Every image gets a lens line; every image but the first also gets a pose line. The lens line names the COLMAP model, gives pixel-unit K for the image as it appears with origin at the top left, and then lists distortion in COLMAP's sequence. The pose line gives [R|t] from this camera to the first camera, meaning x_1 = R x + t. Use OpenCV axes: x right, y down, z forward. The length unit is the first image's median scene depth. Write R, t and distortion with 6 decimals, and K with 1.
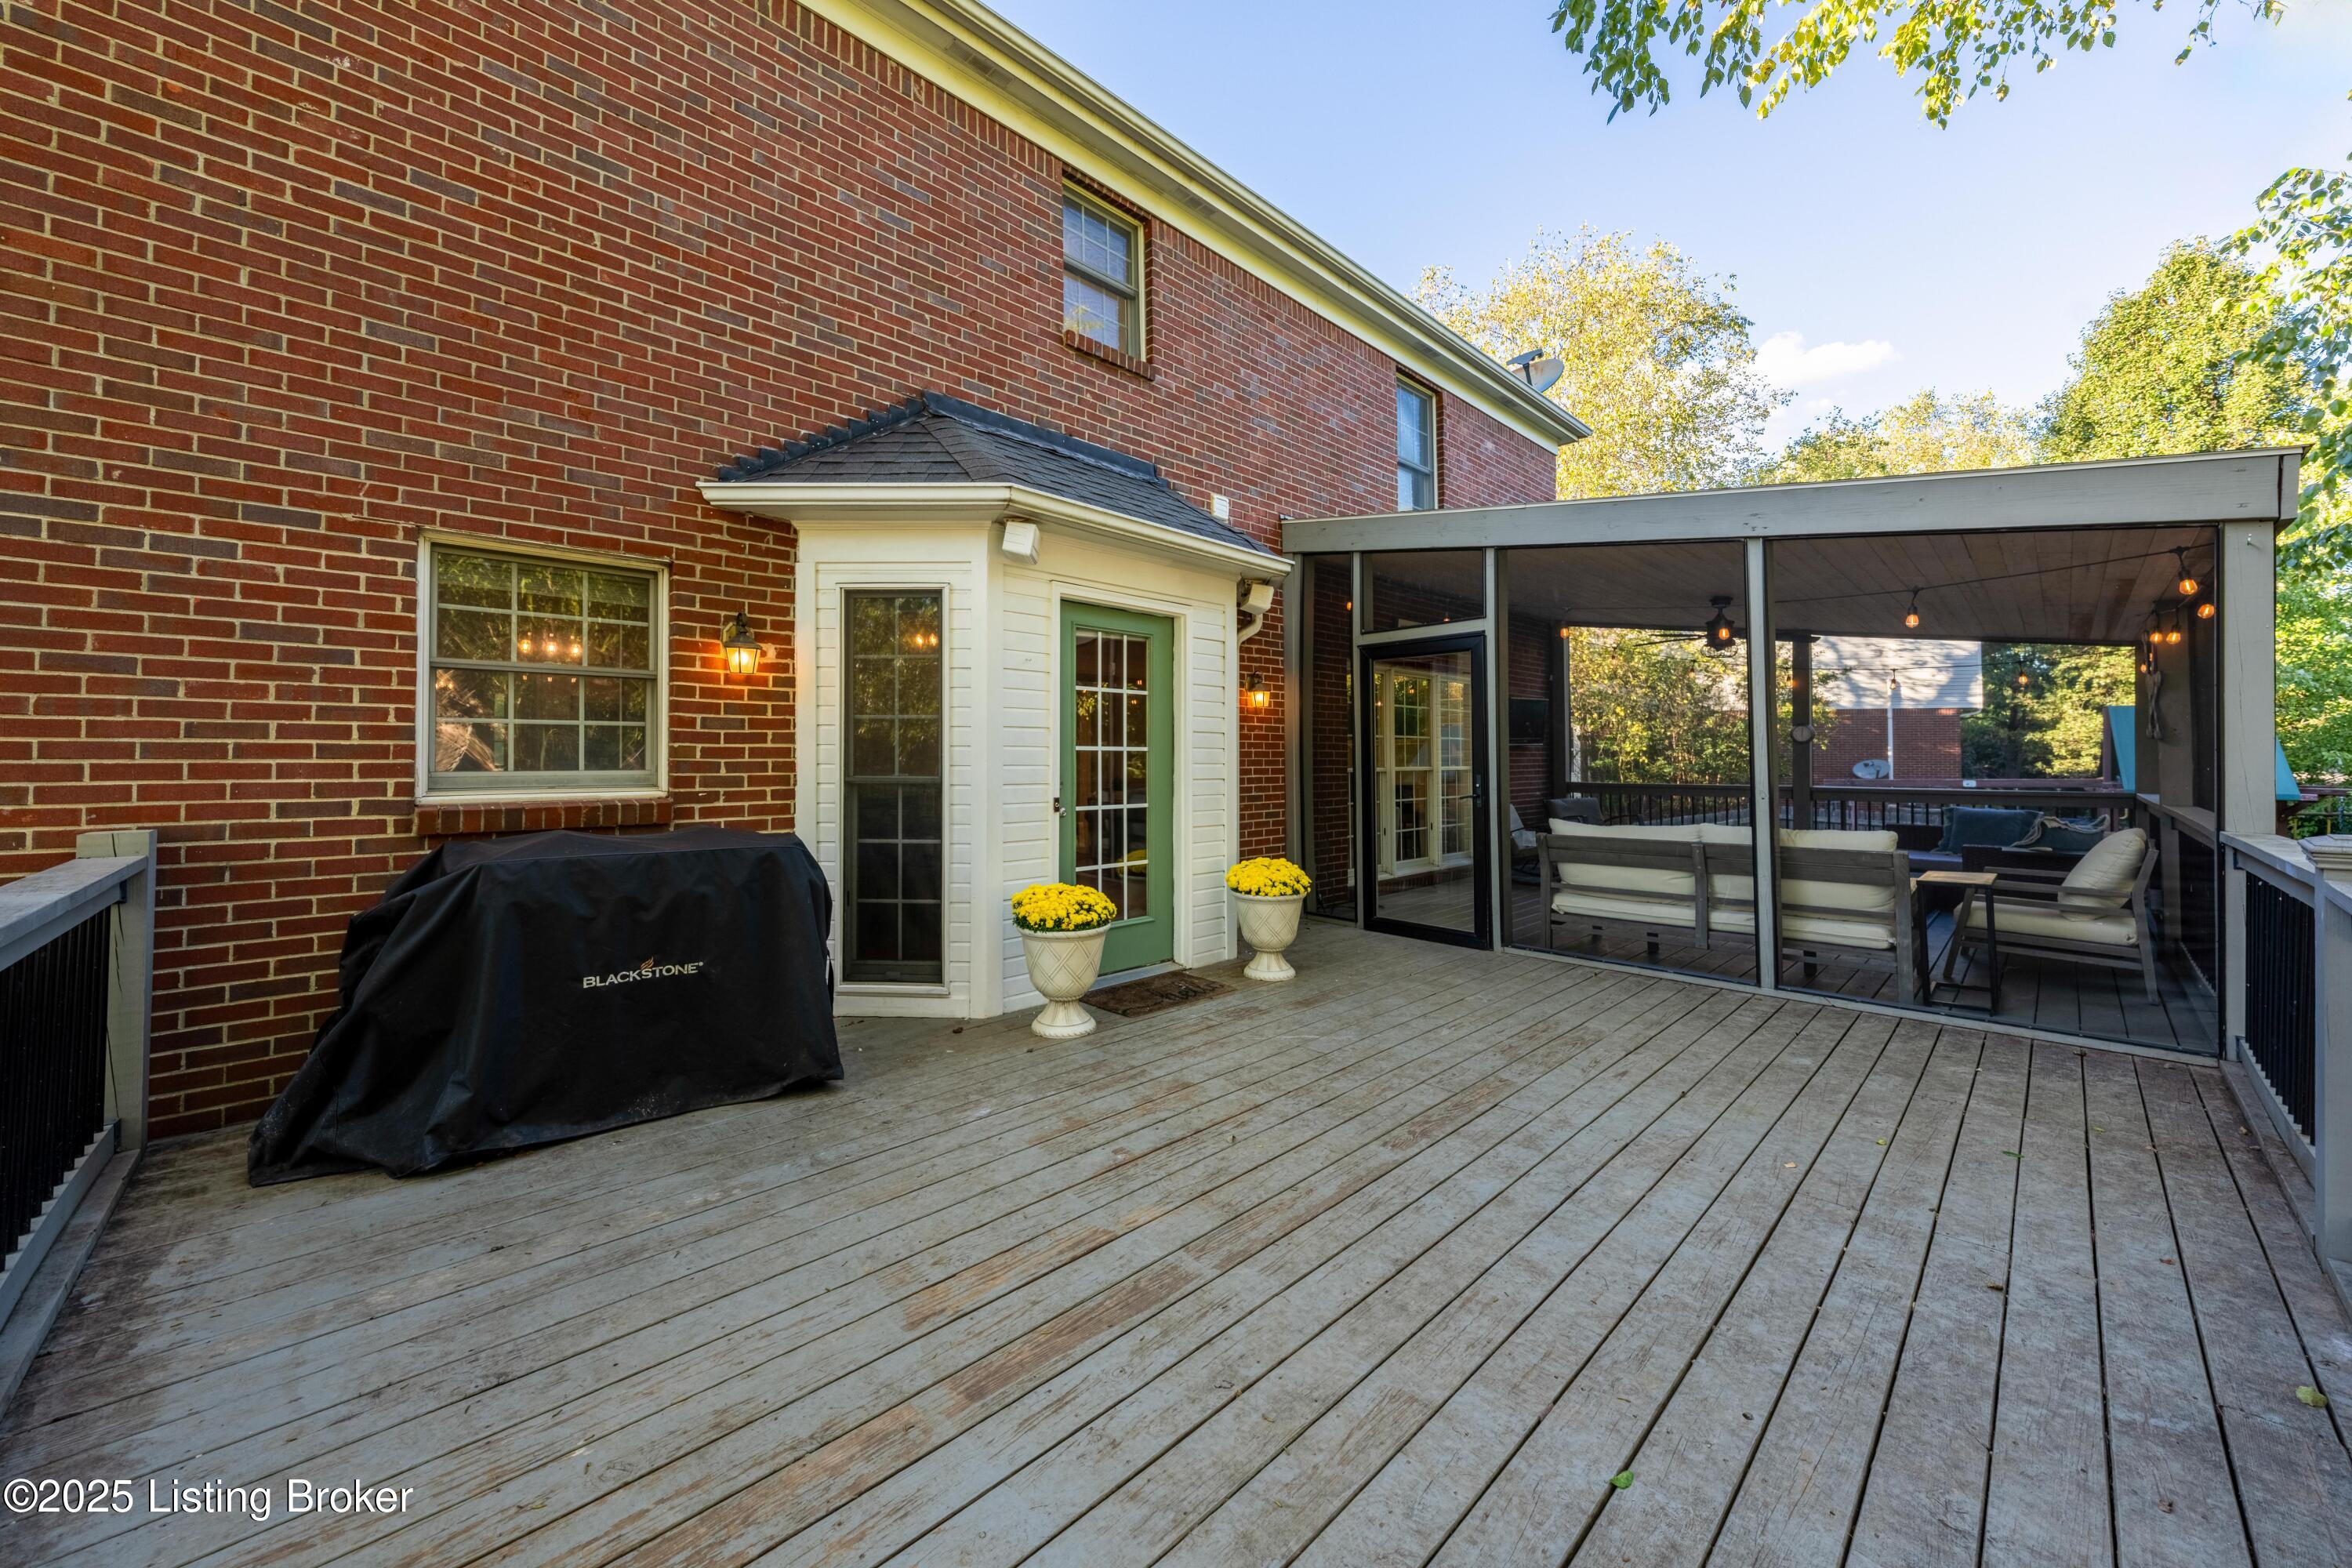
lens RADIAL K [[852.7, 0, 1154.5], [0, 852.7, 744.8], [0, 0, 1]] dist [-0.002680, -0.000042]
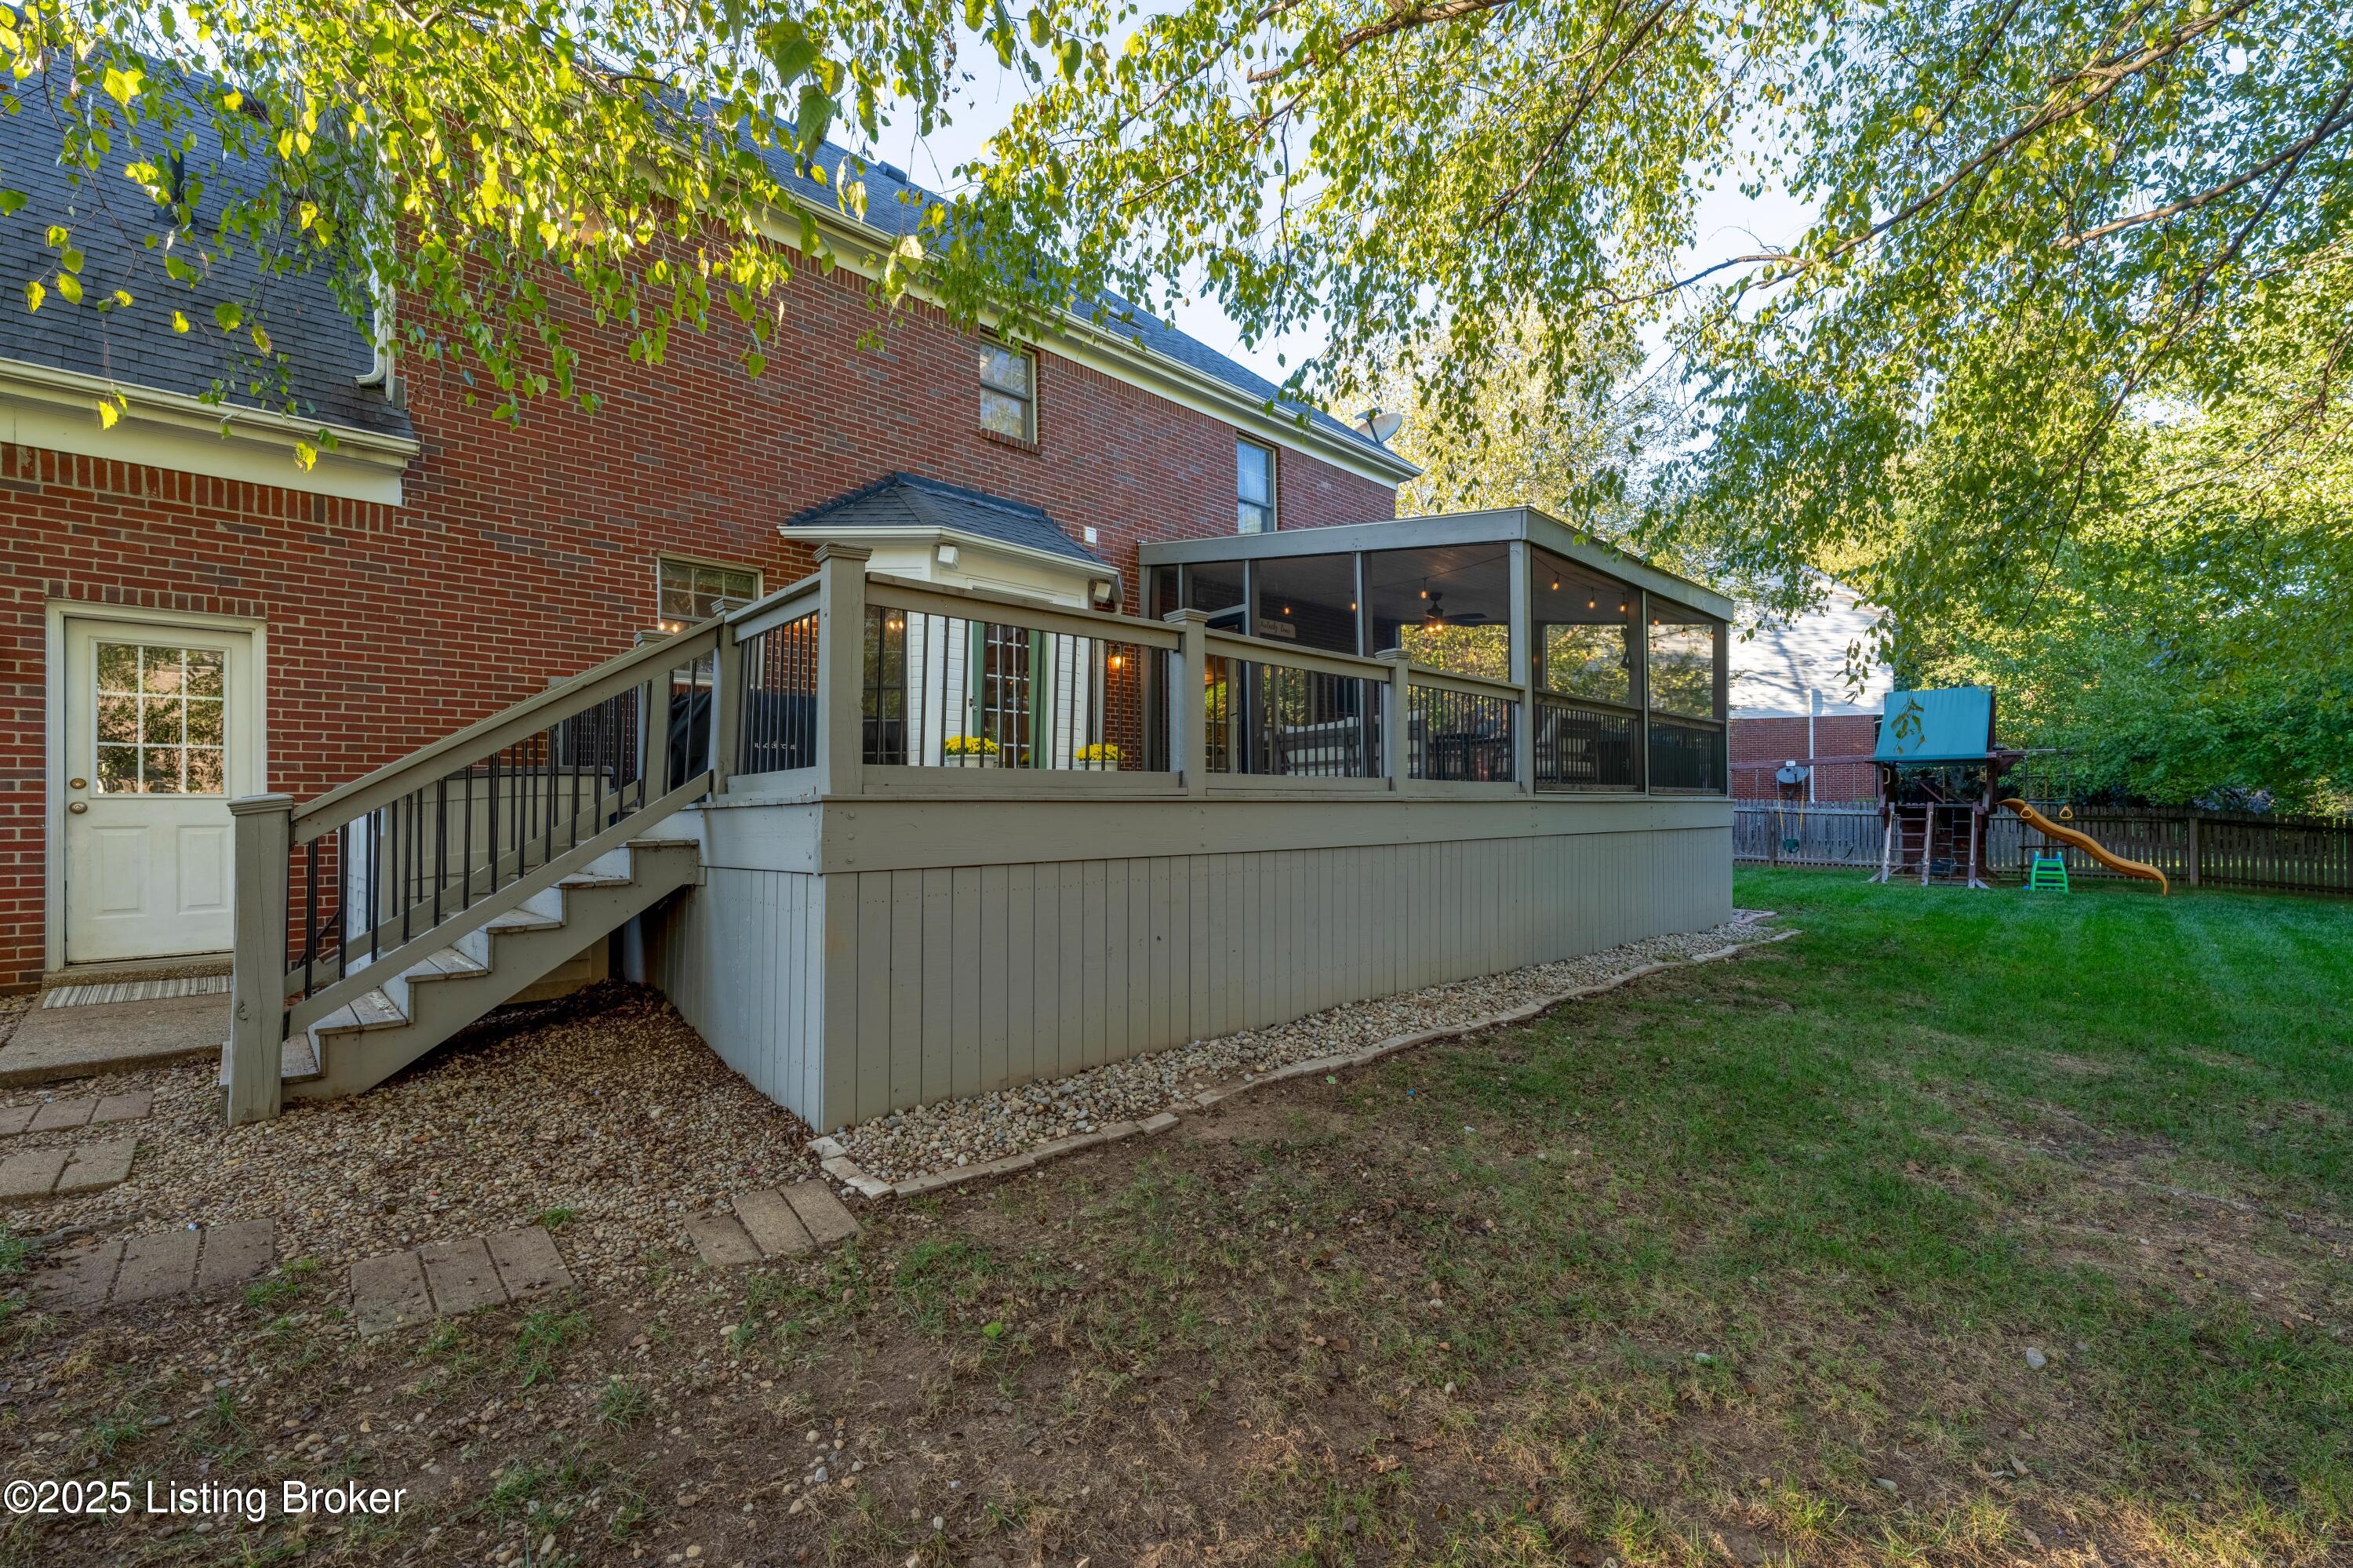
lens RADIAL K [[990.0, 0, 1169.1], [0, 990.0, 798.9], [0, 0, 1]] dist [-0.005252, -0.000303]
pose [[0.999963, -0.007399, 0.004474, 0.263206], [0.007418, 0.999963, -0.004283, 0.255617], [-0.004442, 0.004316, 0.999981, -0.975423]]
